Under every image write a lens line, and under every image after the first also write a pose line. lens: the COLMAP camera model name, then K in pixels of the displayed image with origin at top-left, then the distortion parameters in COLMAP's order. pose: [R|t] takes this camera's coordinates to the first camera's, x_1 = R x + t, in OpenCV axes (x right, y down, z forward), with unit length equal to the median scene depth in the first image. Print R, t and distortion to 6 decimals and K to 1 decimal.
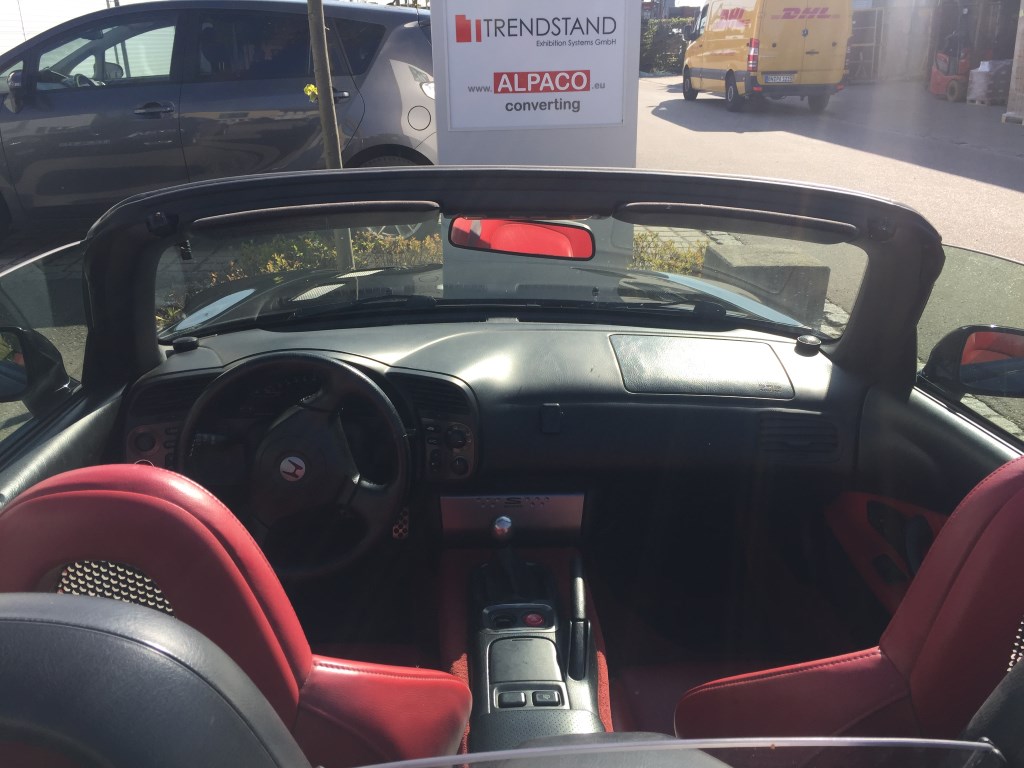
lens RADIAL K [[855.7, 0, 514.1], [0, 855.7, 363.3], [0, 0, 1]] dist [0.008547, -0.000279]
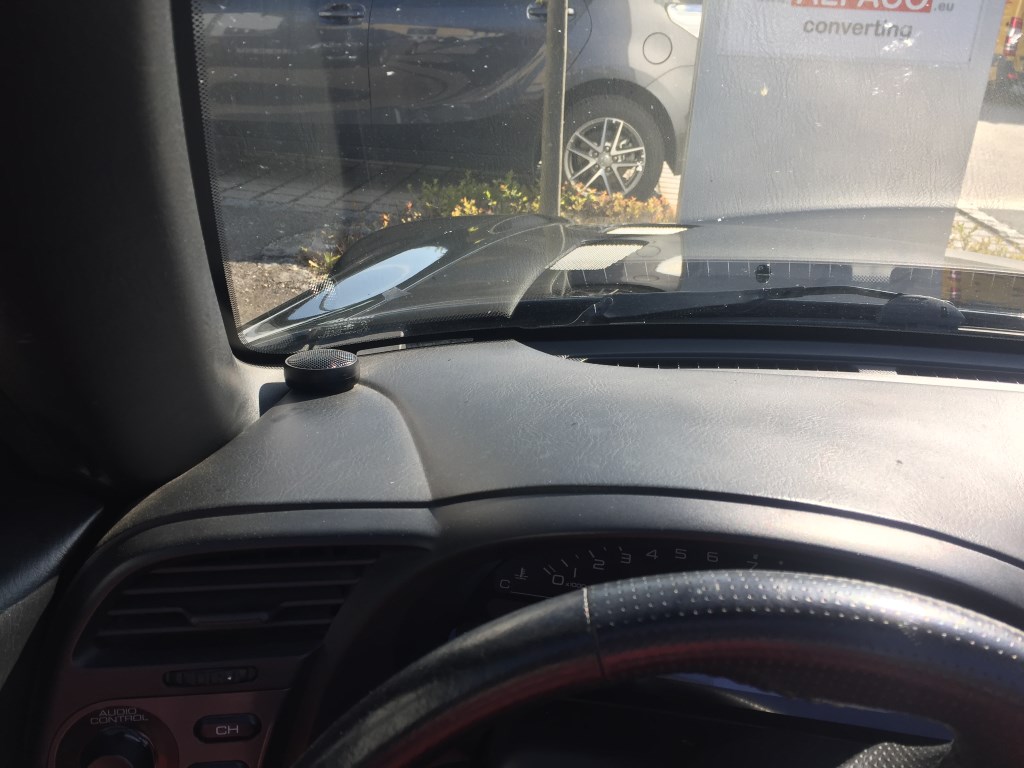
lens RADIAL K [[865.9, 0, 512.0], [0, 865.9, 384.0], [0, 0, 1]] dist [-0.039721, -0.007520]
pose [[0.977008, 0.136890, -0.163450, -0.083941], [-0.128082, 0.989740, 0.063315, -0.016041], [0.170440, -0.040924, 0.984518, 0.224677]]
